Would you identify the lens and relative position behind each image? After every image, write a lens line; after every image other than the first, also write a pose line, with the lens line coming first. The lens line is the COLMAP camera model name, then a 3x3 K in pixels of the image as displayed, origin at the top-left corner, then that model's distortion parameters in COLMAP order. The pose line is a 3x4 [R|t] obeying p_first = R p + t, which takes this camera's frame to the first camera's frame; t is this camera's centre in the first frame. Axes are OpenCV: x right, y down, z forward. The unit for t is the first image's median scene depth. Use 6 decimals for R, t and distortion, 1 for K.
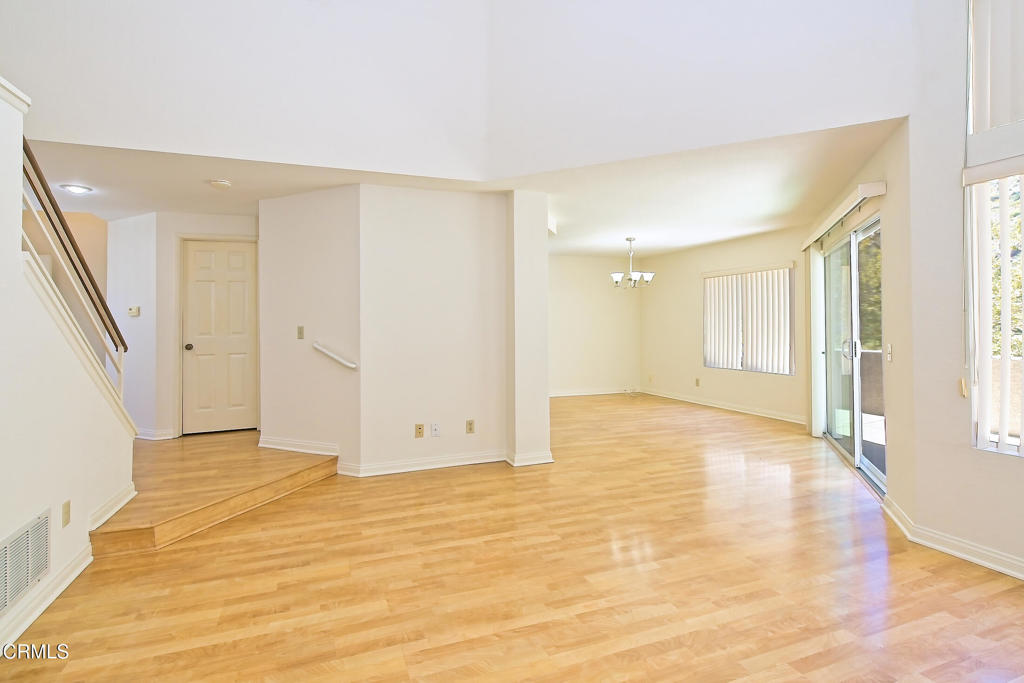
lens RADIAL K [[480.4, 0, 476.5], [0, 480.4, 318.9], [0, 0, 1]] dist [0.003363, 0.000349]
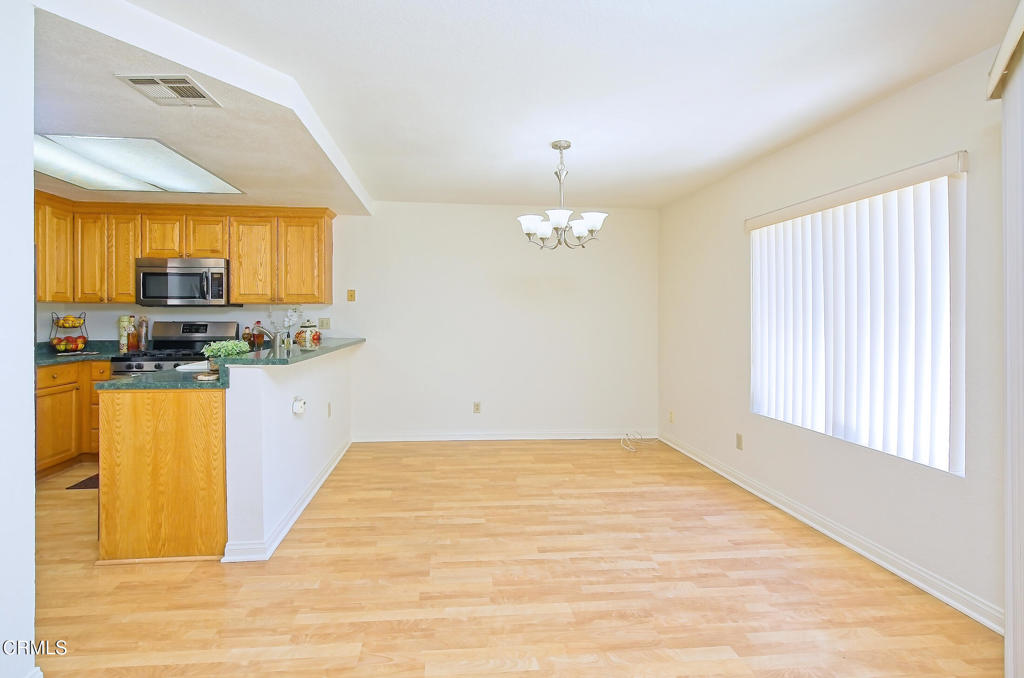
lens RADIAL K [[480.4, 0, 476.5], [0, 480.4, 316.4], [0, 0, 1]] dist [0.003363, 0.000349]
pose [[0.969055, 0.013861, -0.246454, 0.800560], [-0.010168, 0.999816, 0.016251, -0.007166], [0.246634, -0.013242, 0.969018, 1.146215]]
